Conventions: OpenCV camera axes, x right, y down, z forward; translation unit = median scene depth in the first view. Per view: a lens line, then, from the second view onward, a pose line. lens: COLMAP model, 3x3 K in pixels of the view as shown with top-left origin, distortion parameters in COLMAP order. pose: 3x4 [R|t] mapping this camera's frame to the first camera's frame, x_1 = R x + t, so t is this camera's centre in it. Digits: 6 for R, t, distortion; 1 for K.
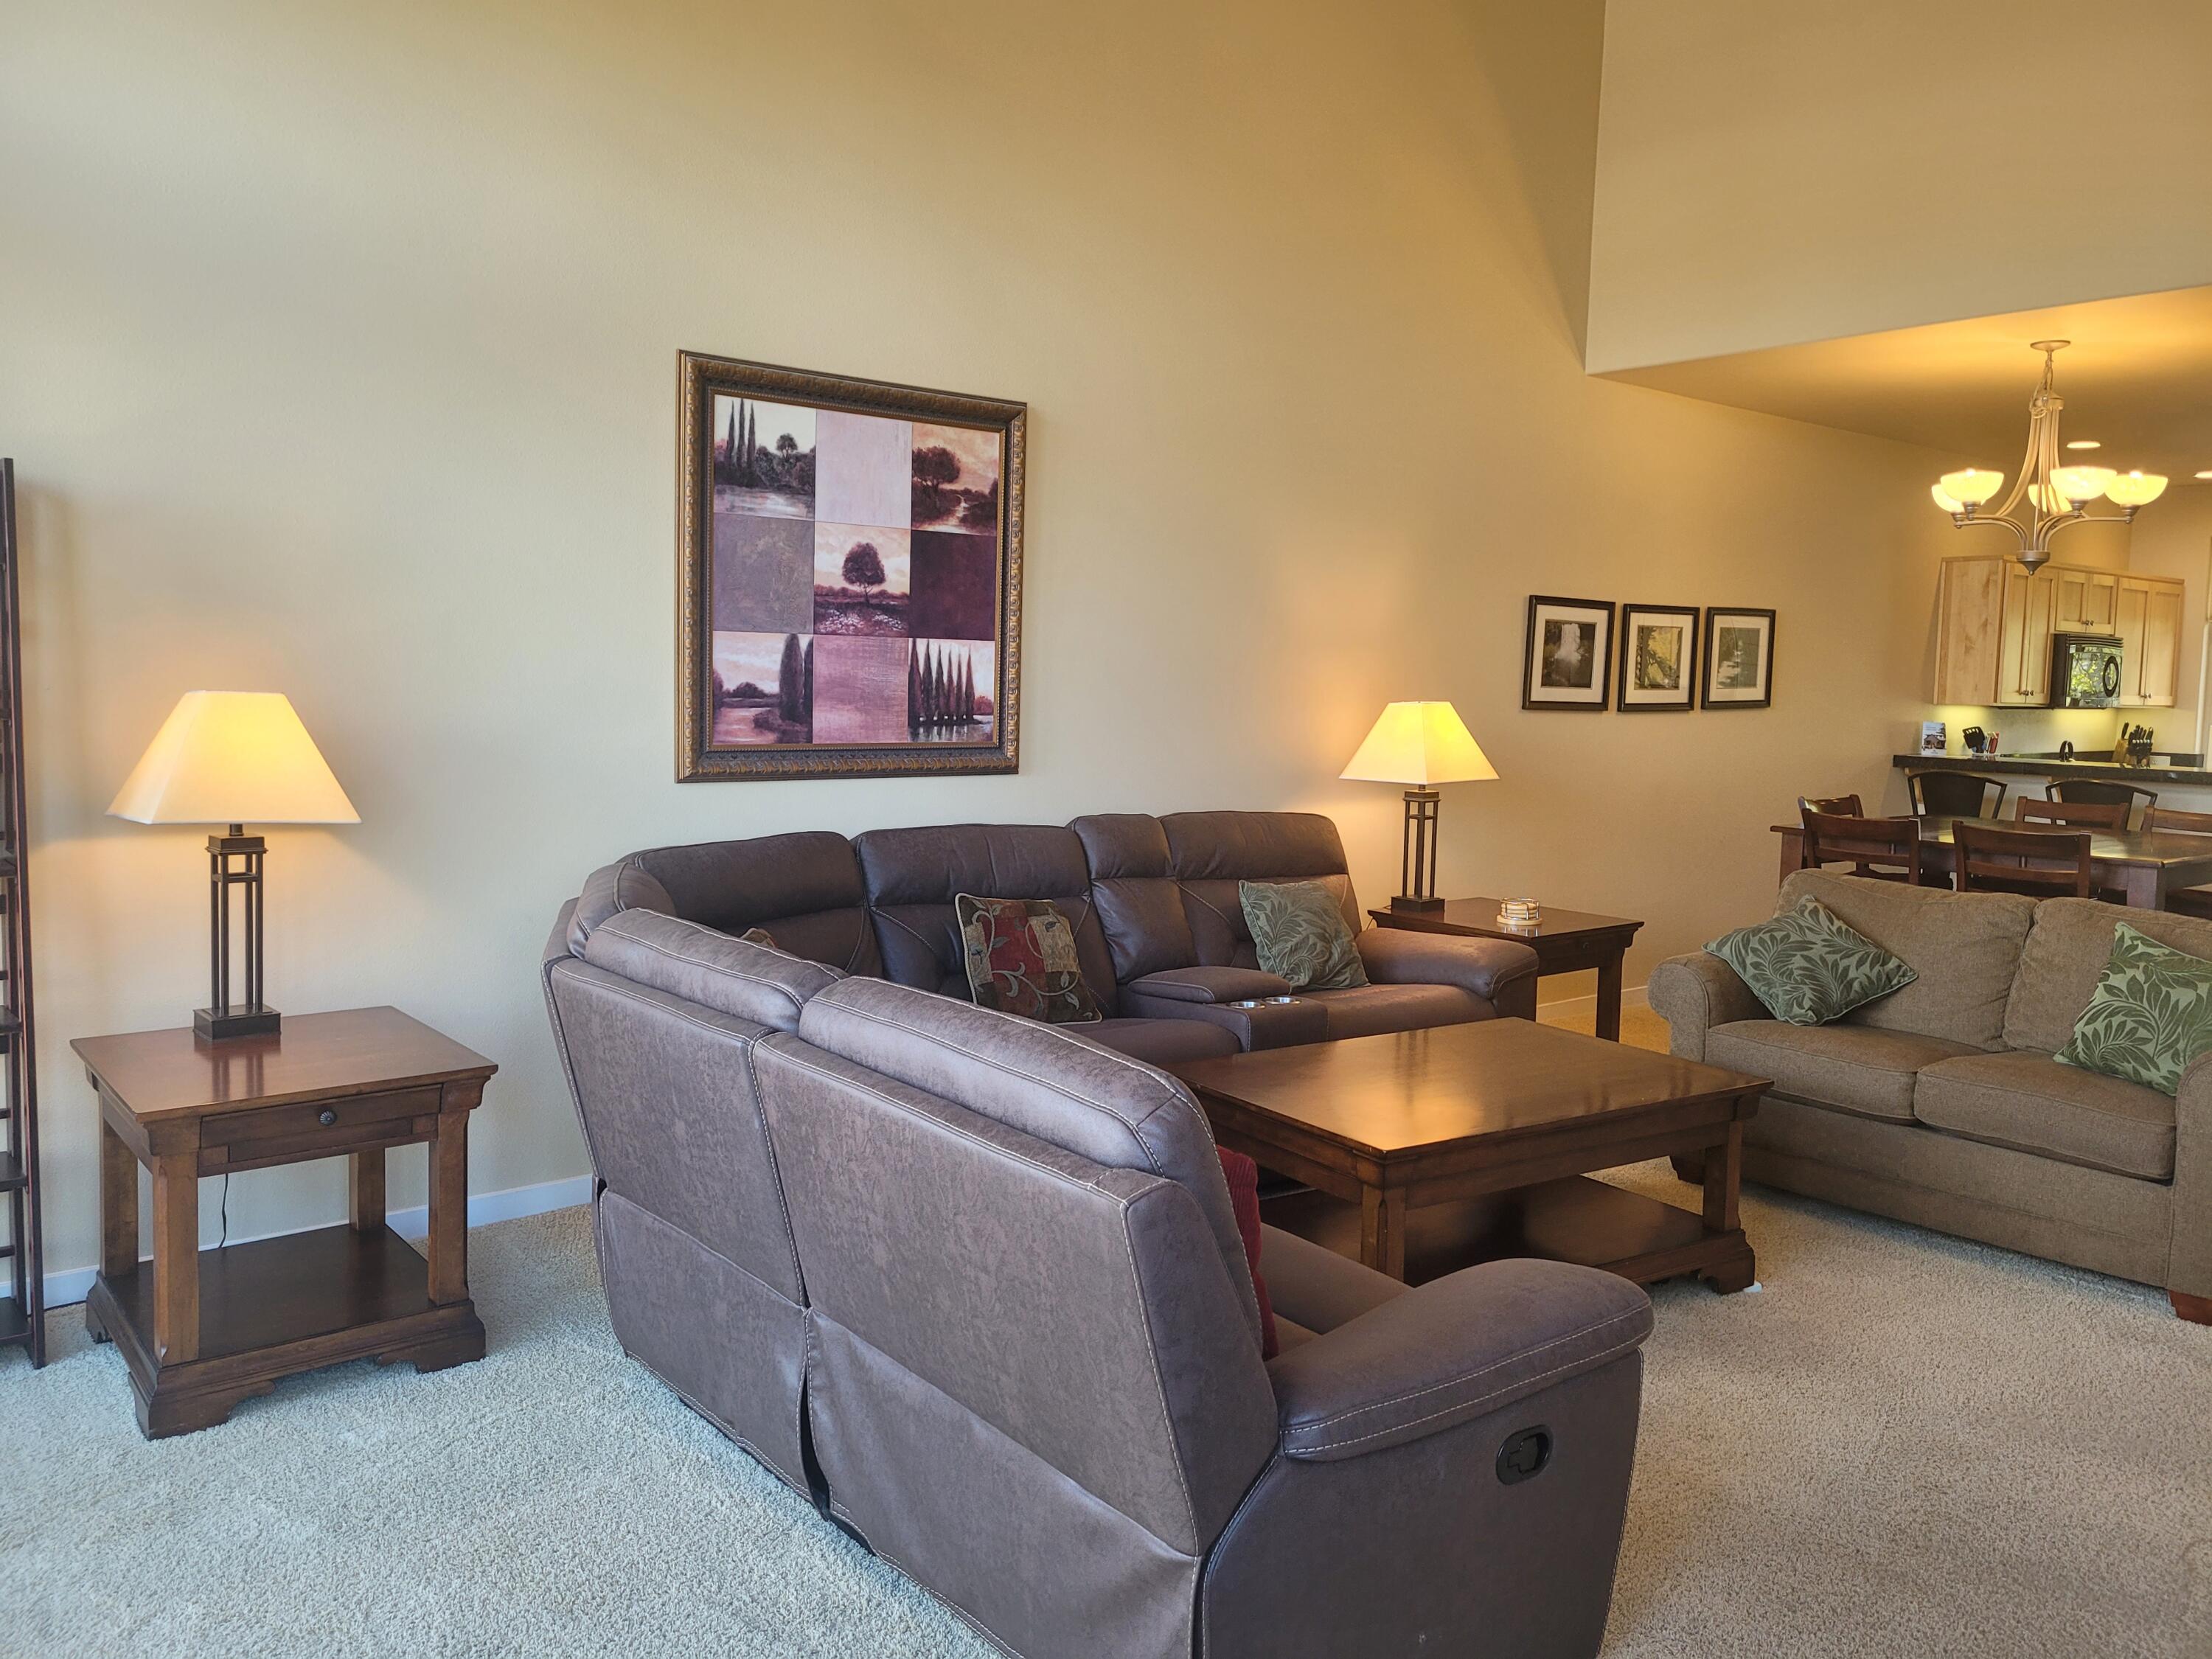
lens RADIAL K [[1666.5, 0, 1092.0], [0, 1666.5, 808.7], [0, 0, 1]] dist [0.059814, -0.043368]
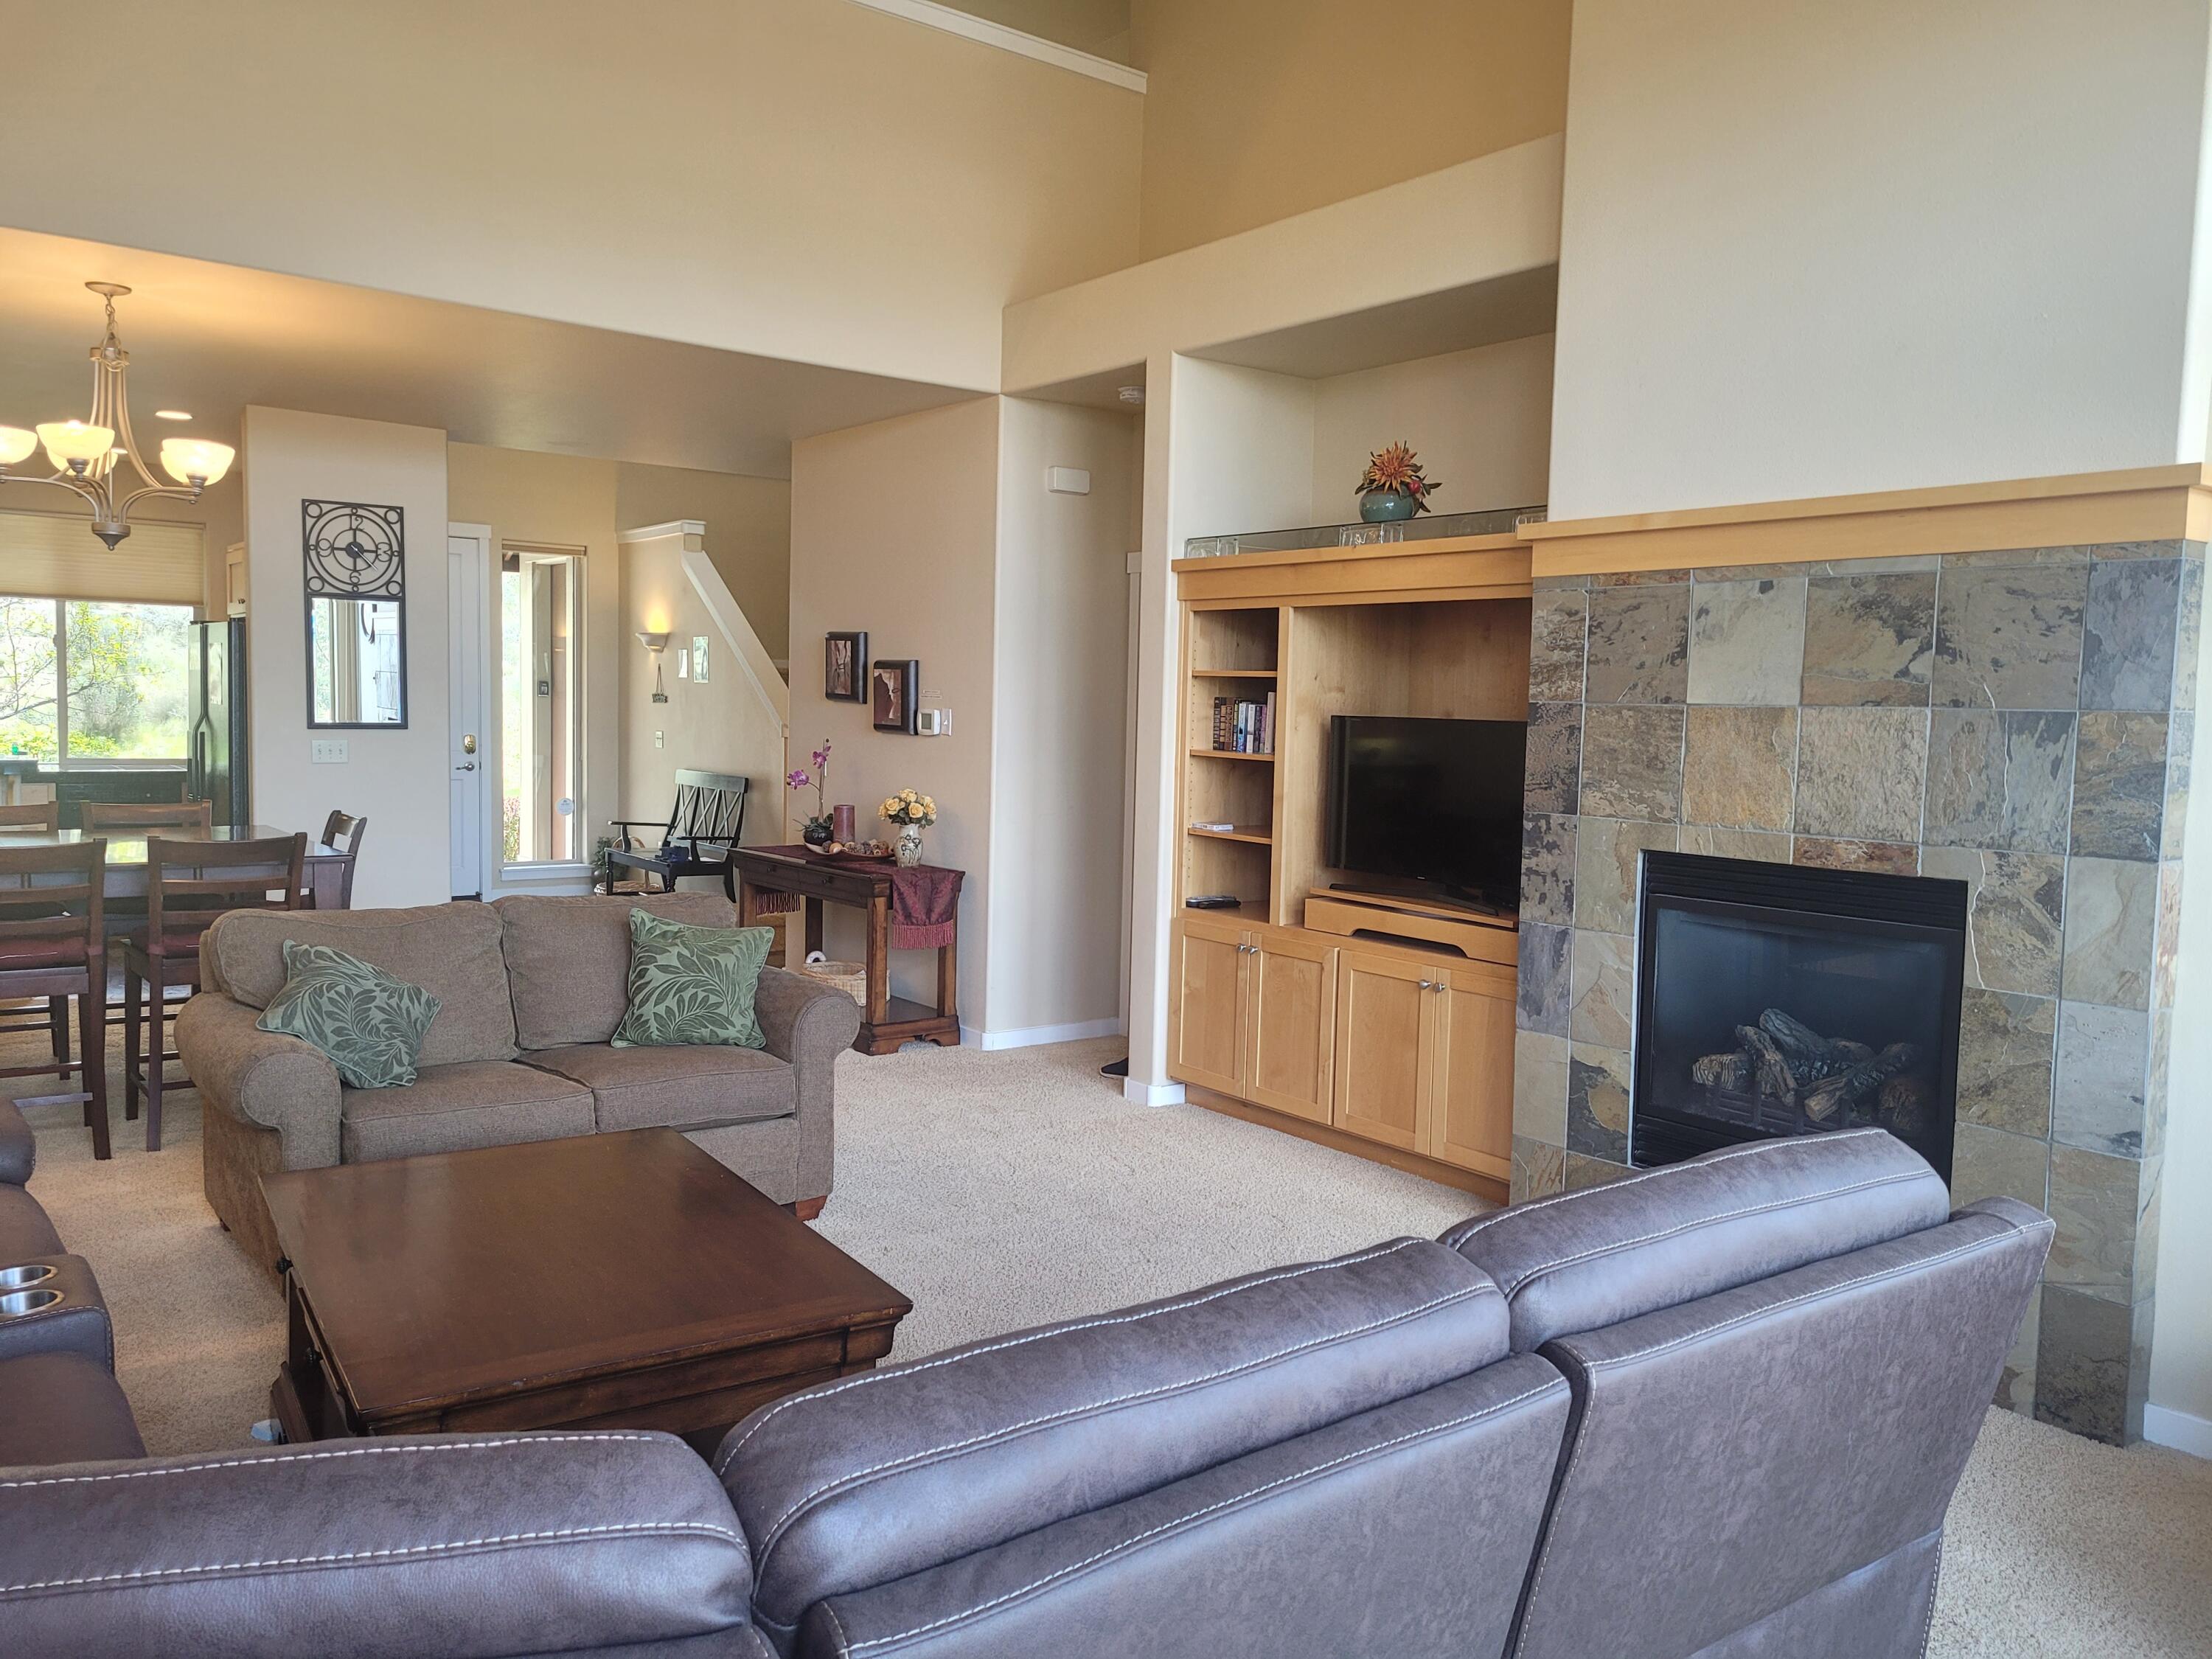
lens RADIAL K [[1666.5, 0, 1117.0], [0, 1666.5, 819.6], [0, 0, 1]] dist [0.059814, -0.043368]
pose [[0.024144, -0.094064, 0.995273, -0.223229], [0.058029, 0.994017, 0.092538, -0.035138], [-0.998023, 0.055521, 0.029458, 0.320946]]
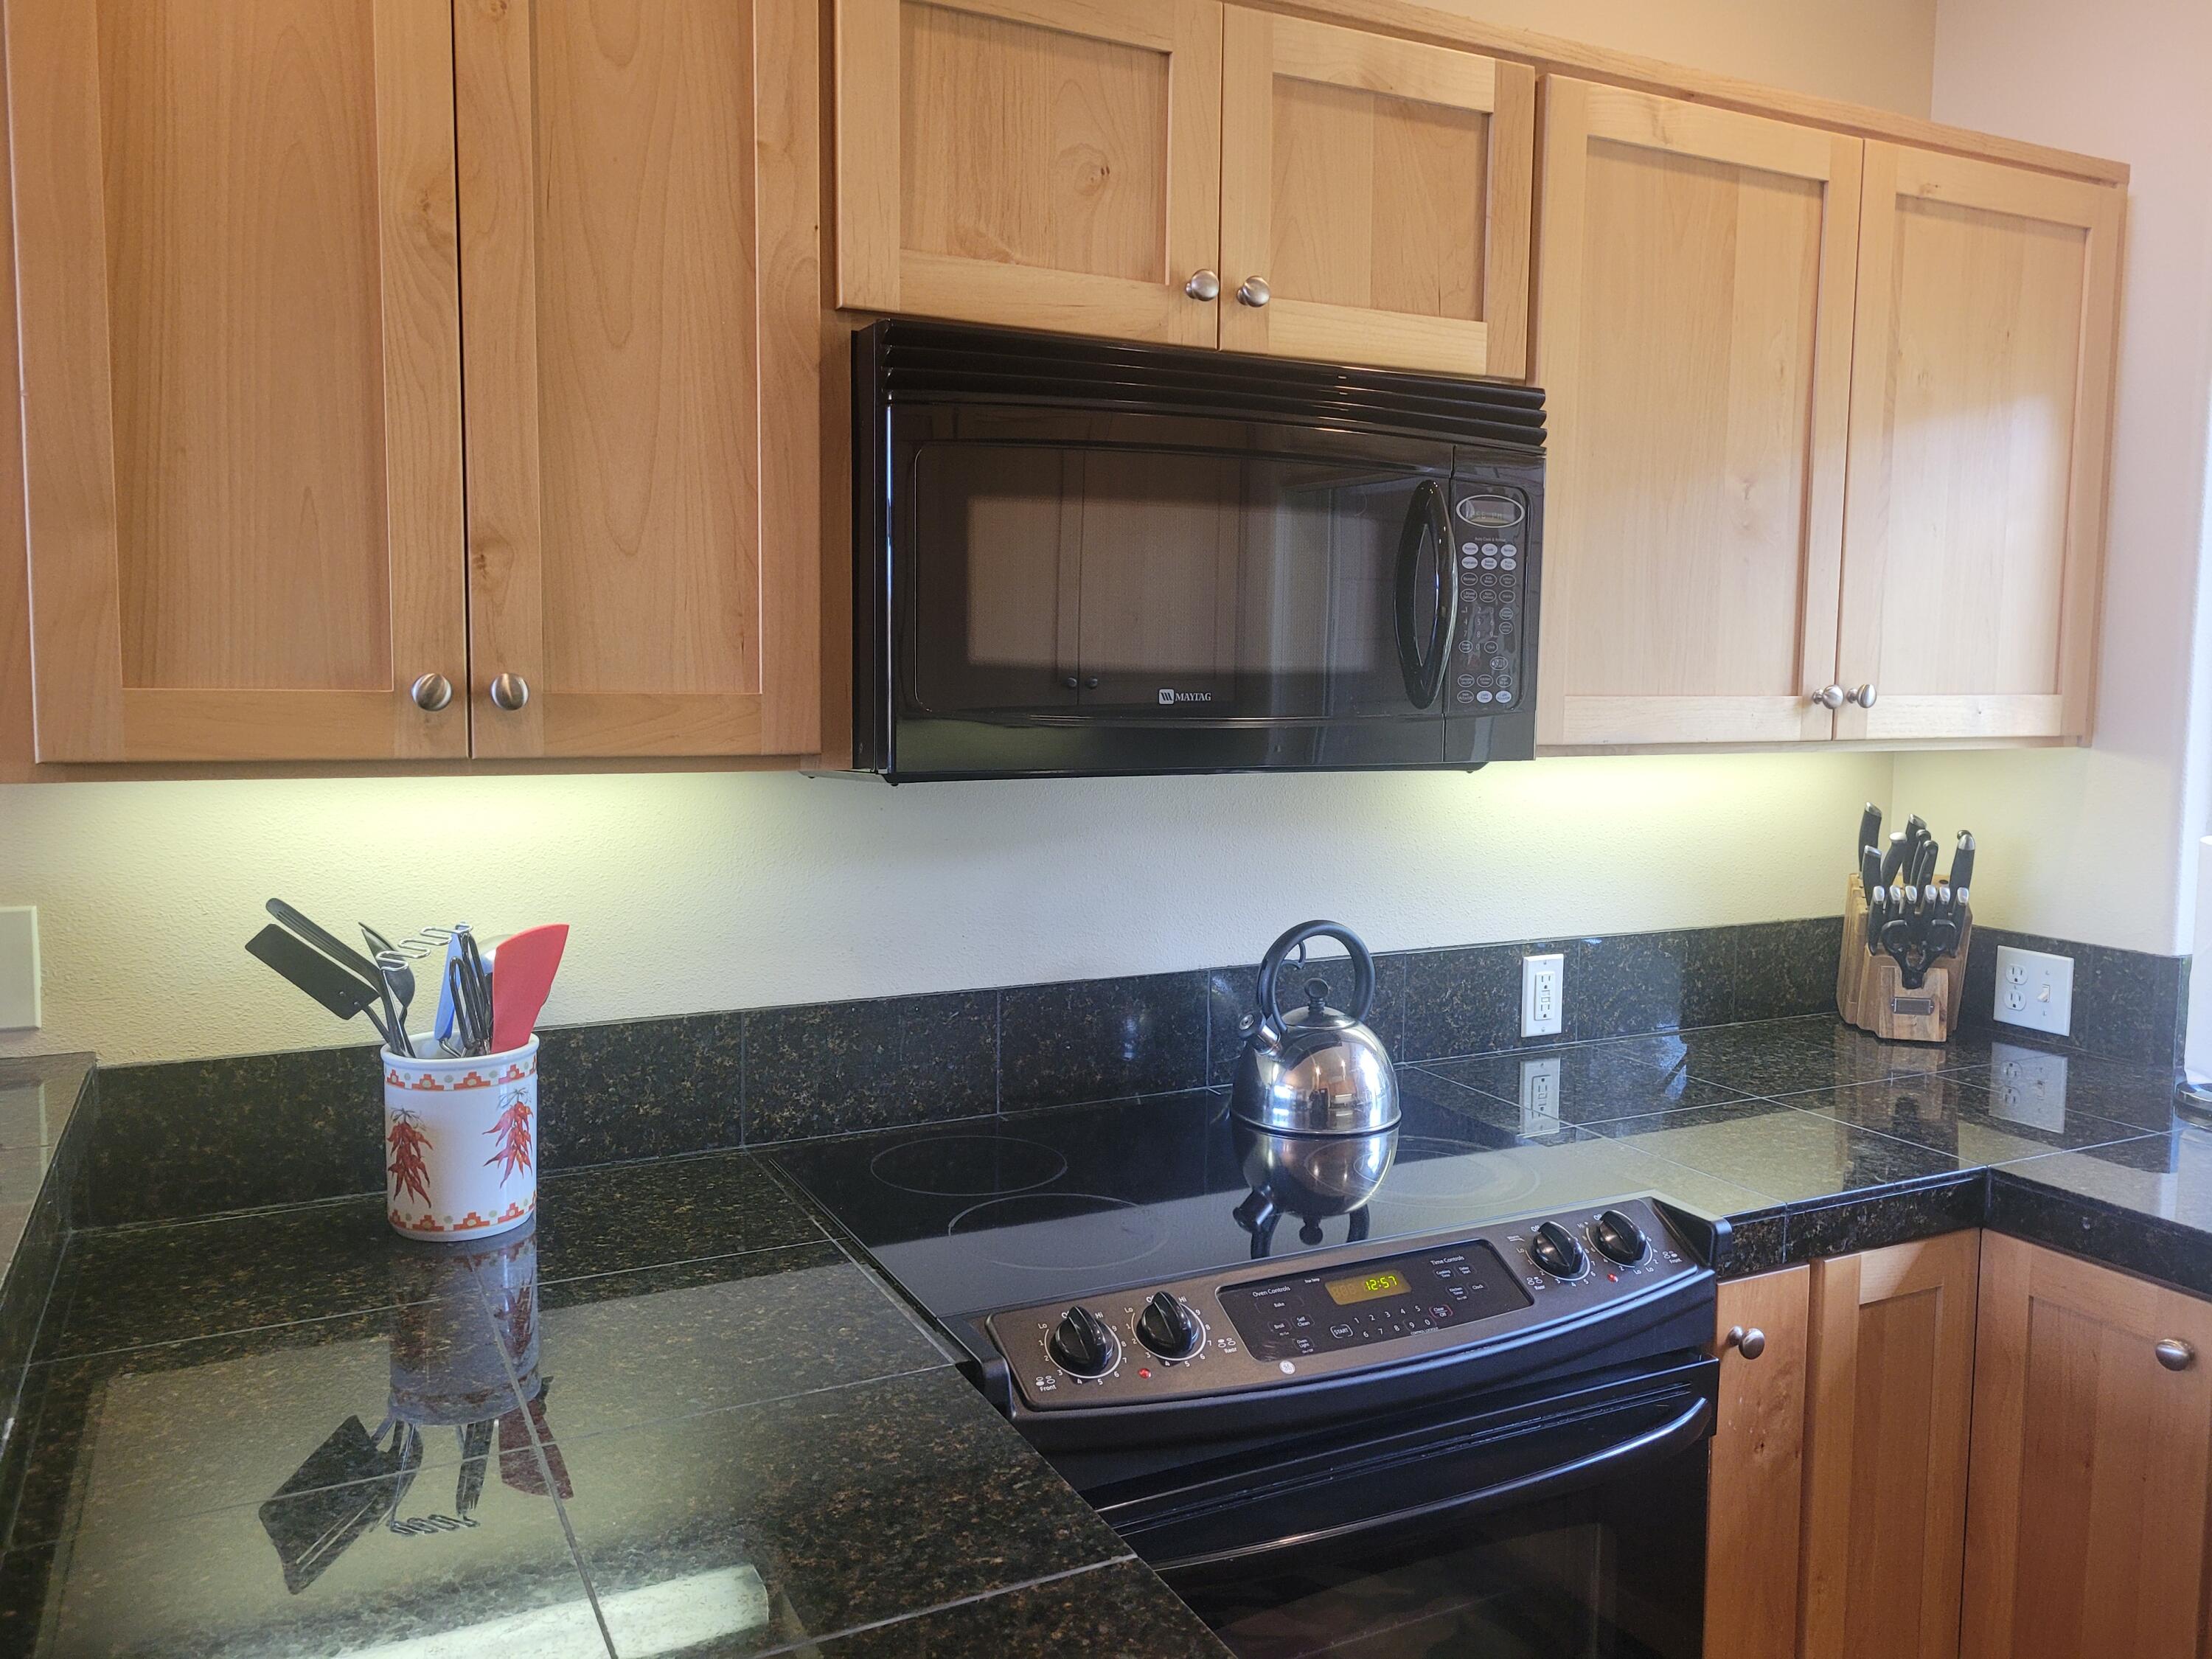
lens RADIAL K [[1666.5, 0, 1111.5], [0, 1666.5, 799.2], [0, 0, 1]] dist [0.059814, -0.043368]
pose [[0.978314, 0.004012, -0.207090, 0.647962], [-0.004719, 0.999985, -0.002923, -0.059194], [0.207075, 0.003837, 0.978318, 0.874182]]
